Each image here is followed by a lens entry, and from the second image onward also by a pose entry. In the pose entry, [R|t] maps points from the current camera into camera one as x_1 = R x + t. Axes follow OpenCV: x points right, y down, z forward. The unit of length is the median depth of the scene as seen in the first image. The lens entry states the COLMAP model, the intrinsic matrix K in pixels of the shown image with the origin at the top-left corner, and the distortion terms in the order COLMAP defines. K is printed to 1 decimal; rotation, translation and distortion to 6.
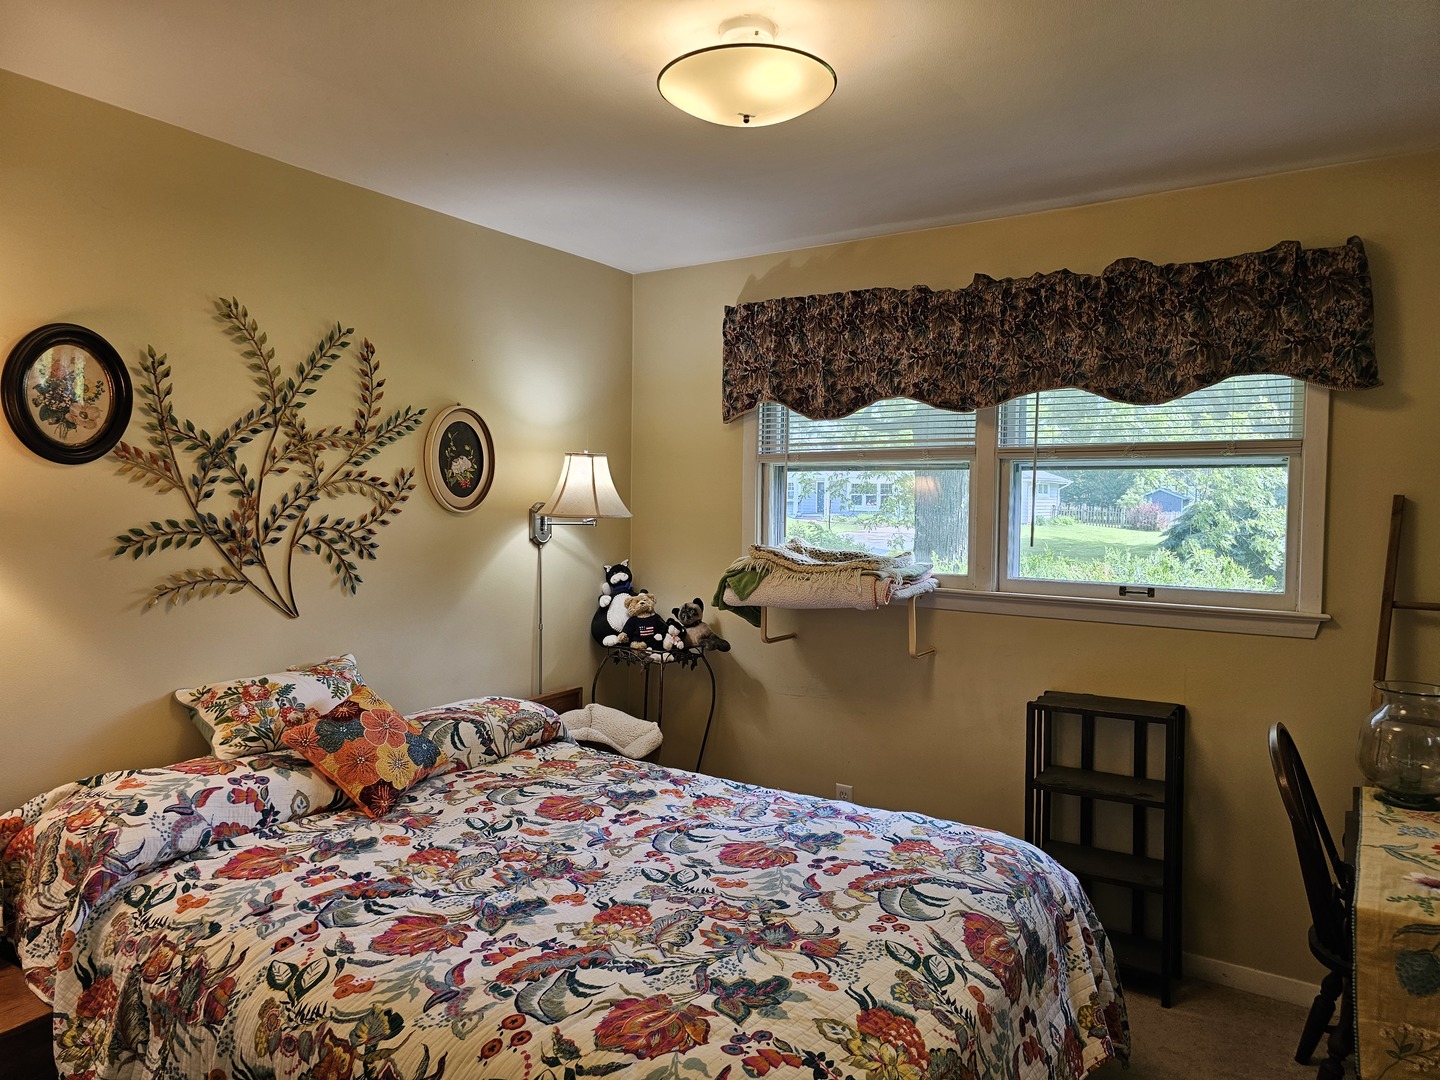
lens RADIAL K [[978.8, 0, 720.0], [0, 978.8, 540.0], [0, 0, 1]] dist [0.084330, -0.069542]
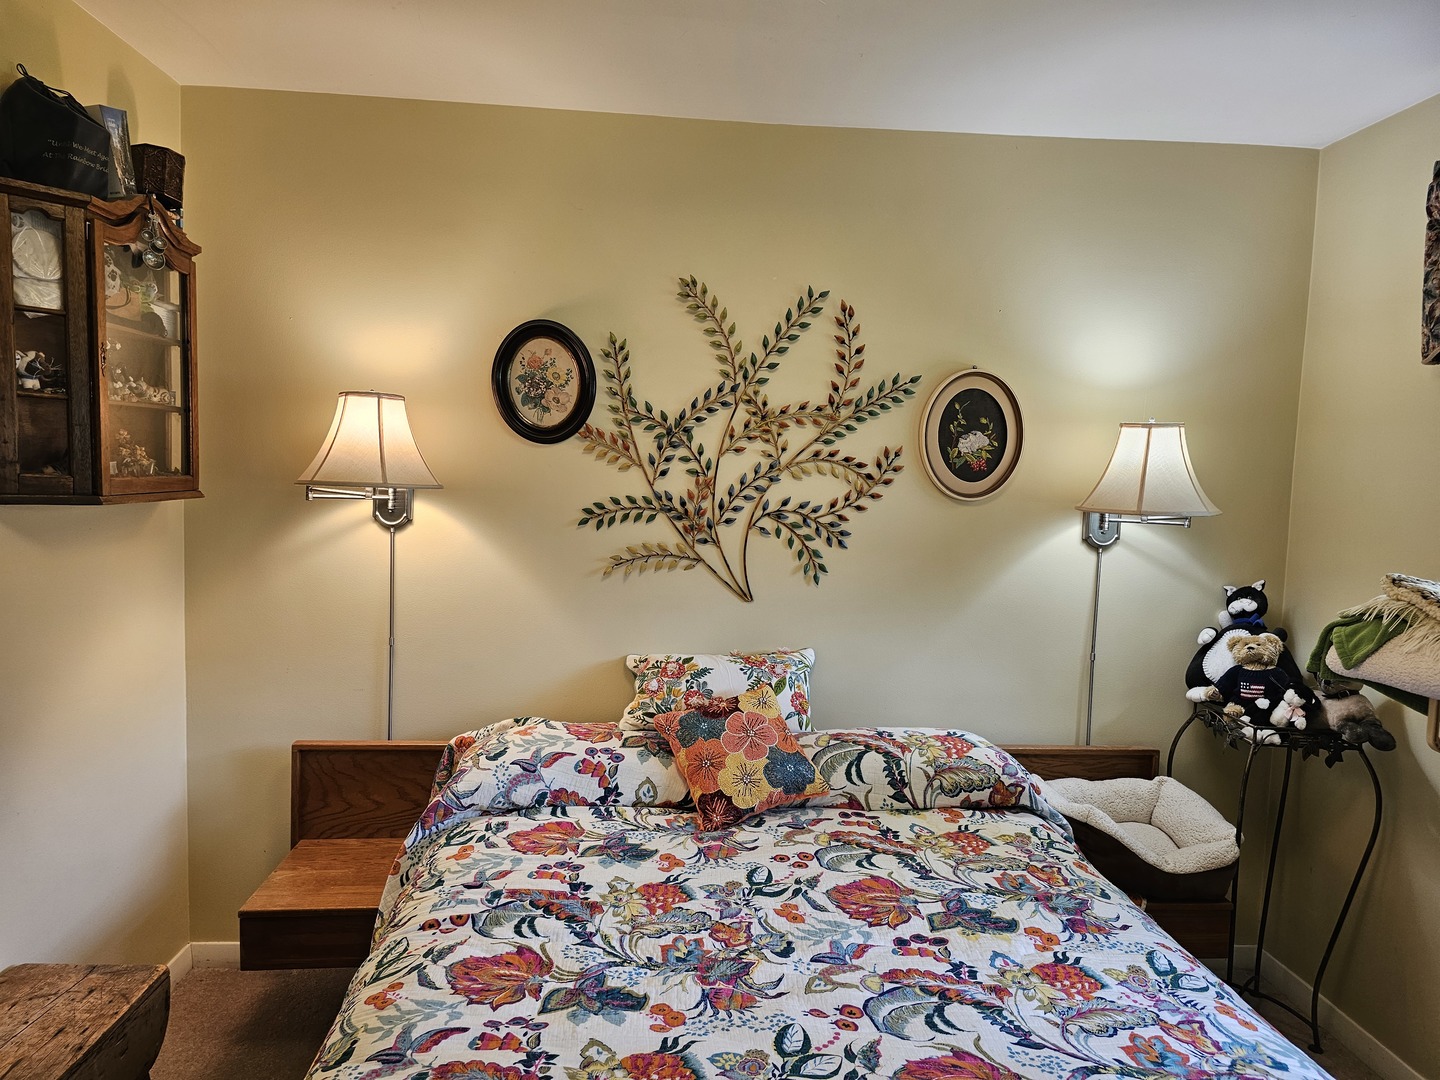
lens RADIAL K [[978.8, 0, 720.0], [0, 978.8, 540.0], [0, 0, 1]] dist [0.084330, -0.069542]
pose [[0.600557, 0.068806, -0.796616, 0.324761], [-0.058376, 0.997405, 0.042140, -0.021504], [0.797448, 0.021196, 0.603016, 0.417192]]
